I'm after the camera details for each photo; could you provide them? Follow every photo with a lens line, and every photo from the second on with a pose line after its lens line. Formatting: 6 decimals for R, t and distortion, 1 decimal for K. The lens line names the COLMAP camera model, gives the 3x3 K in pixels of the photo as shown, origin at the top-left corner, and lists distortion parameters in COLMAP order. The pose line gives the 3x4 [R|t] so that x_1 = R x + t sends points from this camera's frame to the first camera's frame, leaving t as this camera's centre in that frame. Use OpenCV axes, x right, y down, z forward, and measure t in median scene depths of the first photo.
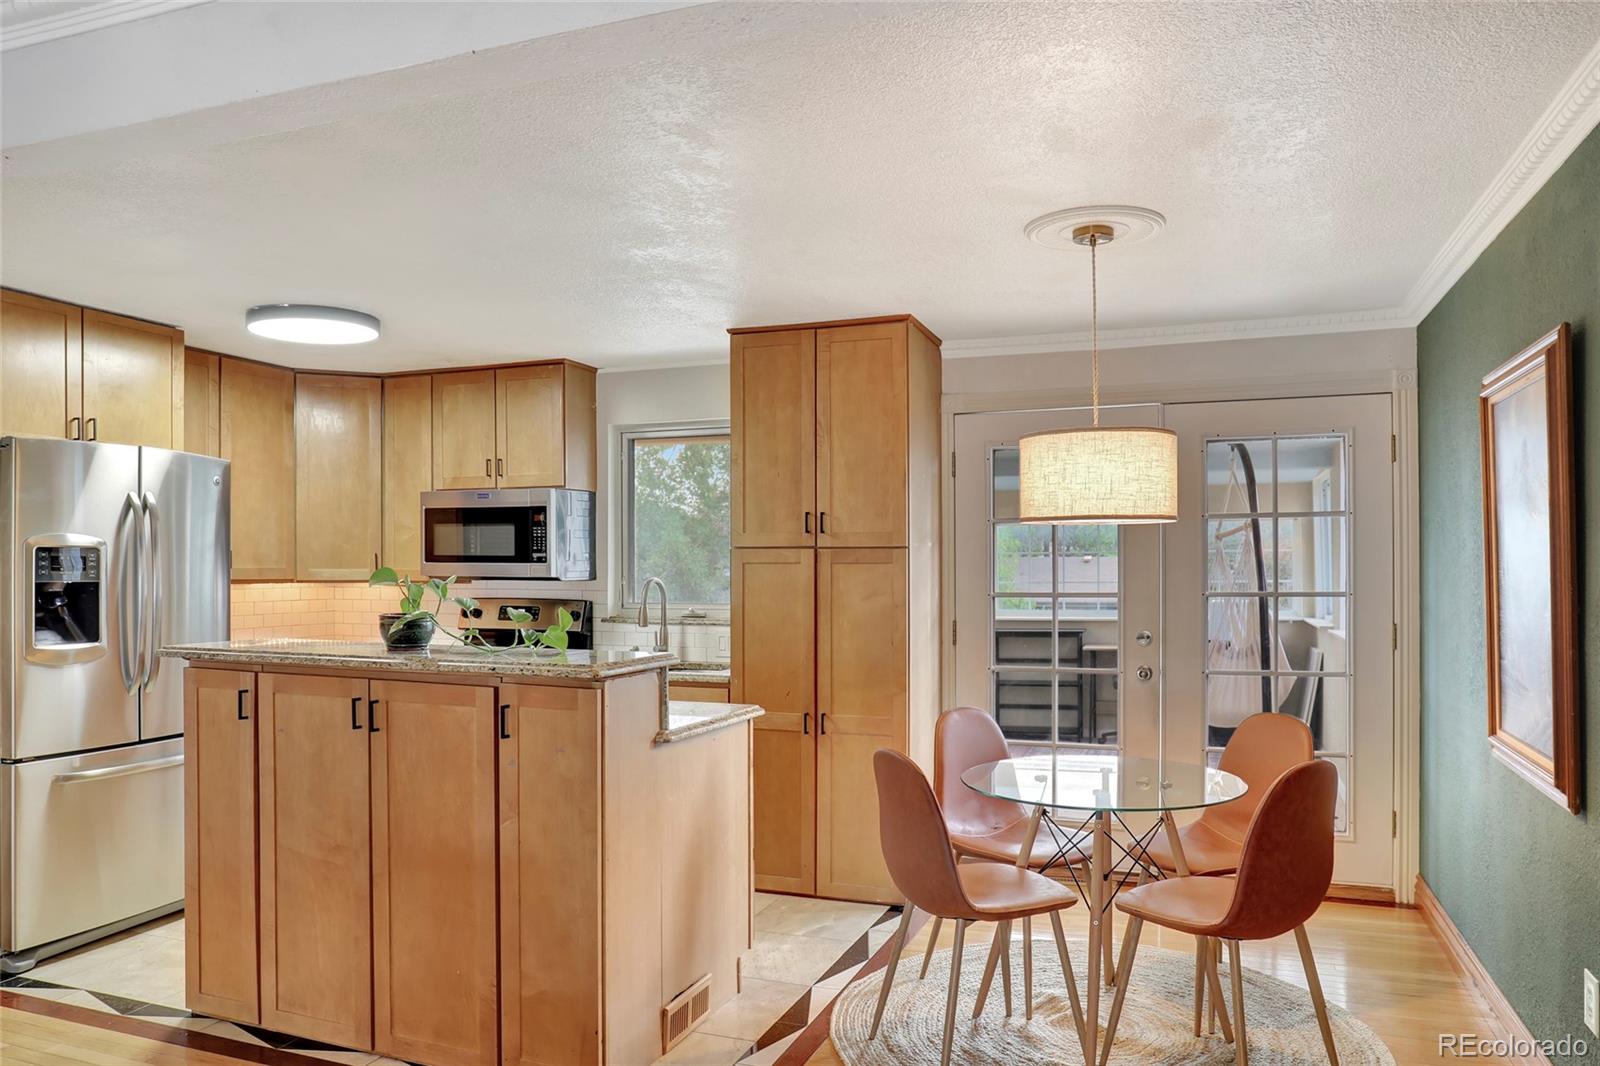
lens RADIAL K [[1134.7, 0, 796.2], [0, 1134.7, 536.0], [0, 0, 1]] dist [-0.134832, 0.121920]
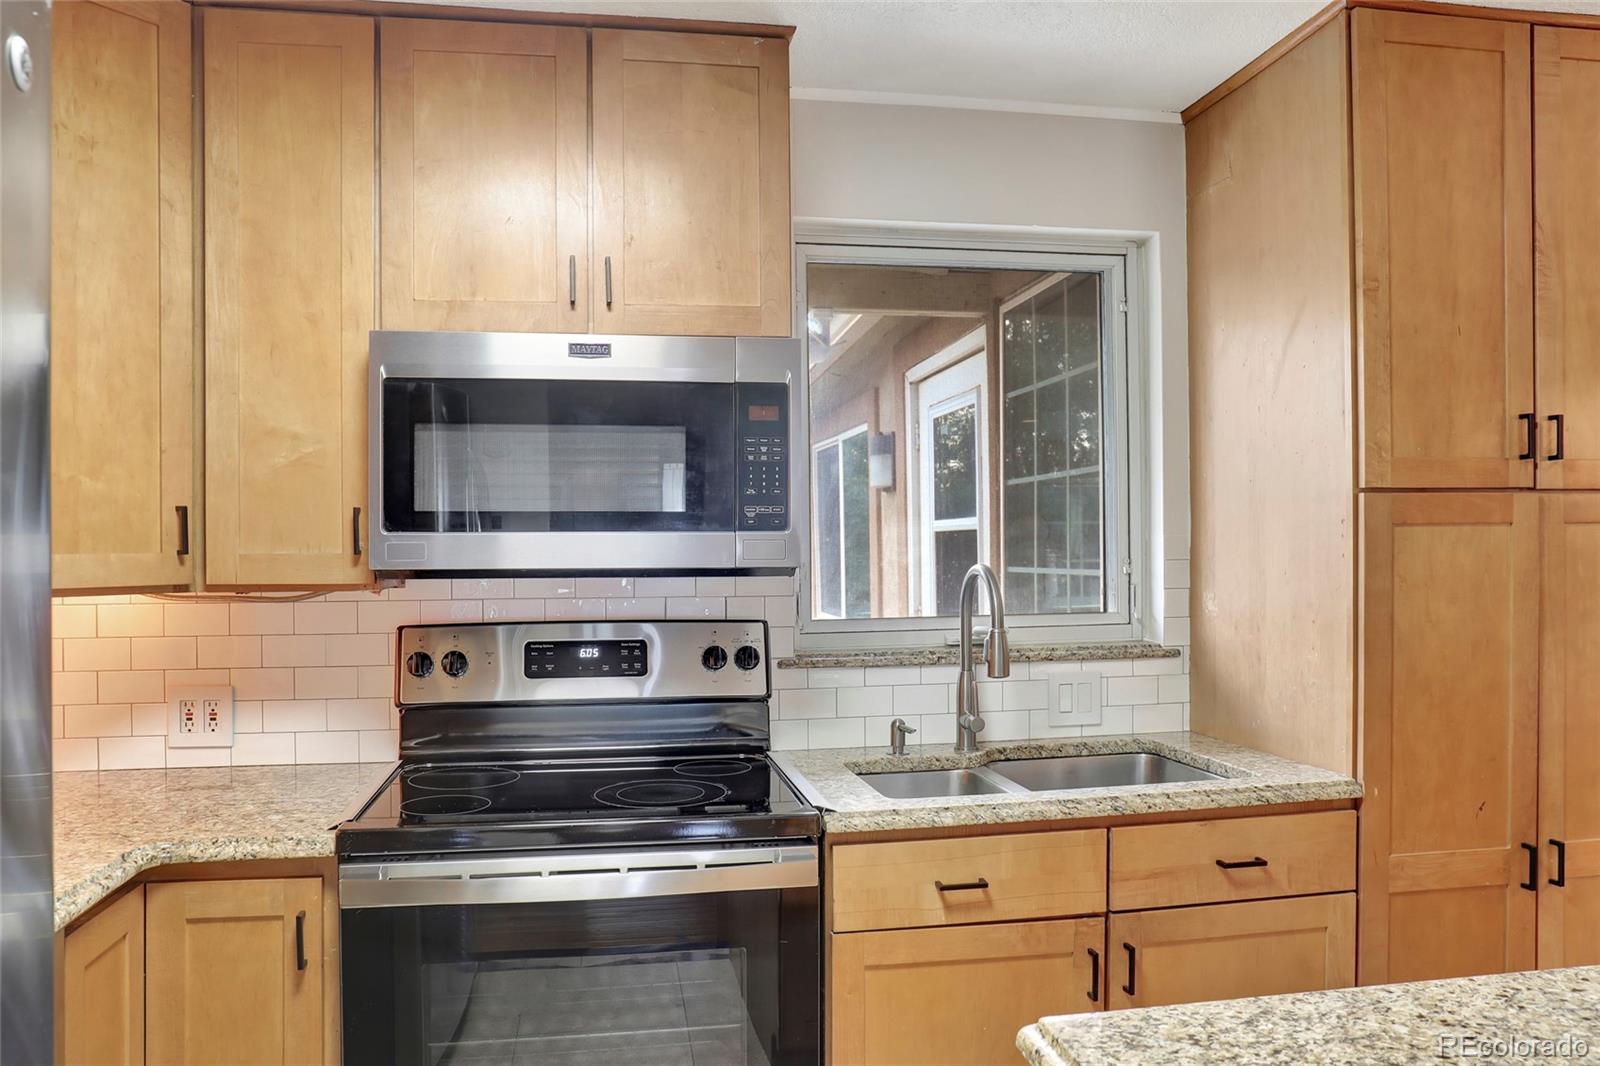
lens RADIAL K [[1146.3, 0, 794.8], [0, 1146.3, 552.2], [0, 0, 1]] dist [-0.098382, 0.088973]
pose [[0.867869, -0.014039, 0.496595, -0.414082], [-0.001560, 0.999519, 0.030984, 0.019110], [-0.496791, -0.027665, 0.867429, 0.650417]]
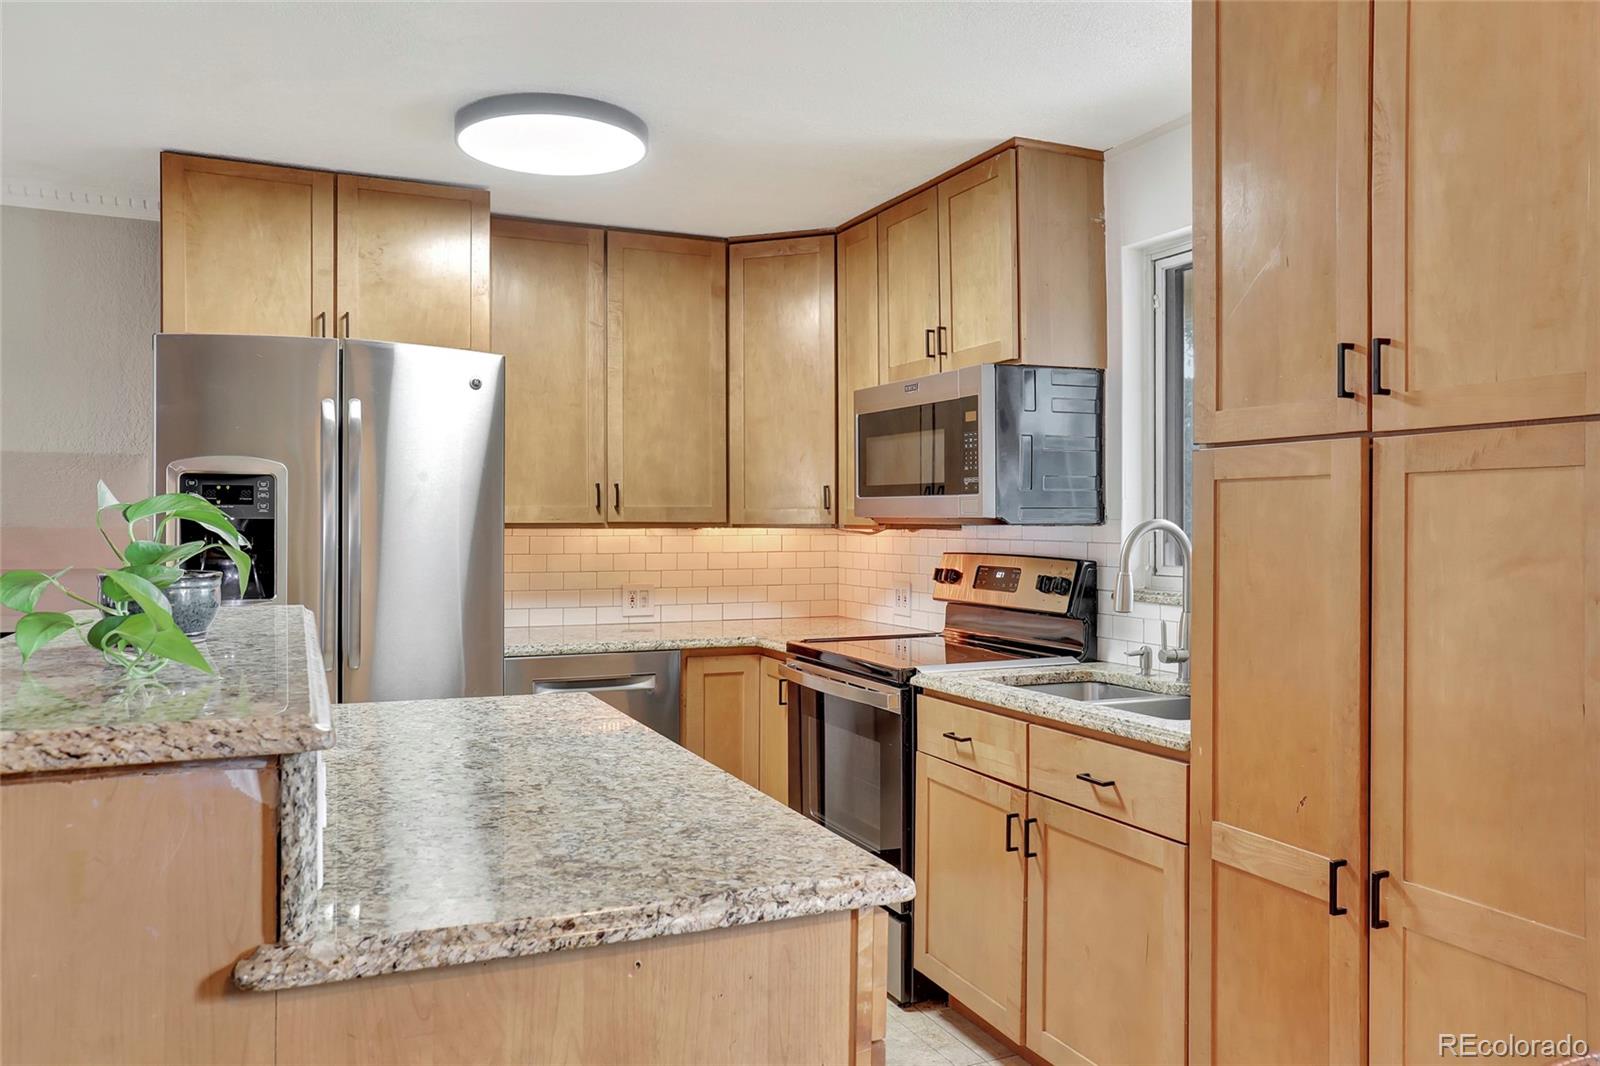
lens RADIAL K [[1161.3, 0, 793.8], [0, 1161.3, 529.8], [0, 0, 1]] dist [-0.052914, 0.064628]
pose [[0.701670, 0.006785, -0.712470, 0.136912], [0.017260, 0.999499, 0.026517, 0.025042], [0.712293, -0.030904, 0.701201, 0.509813]]
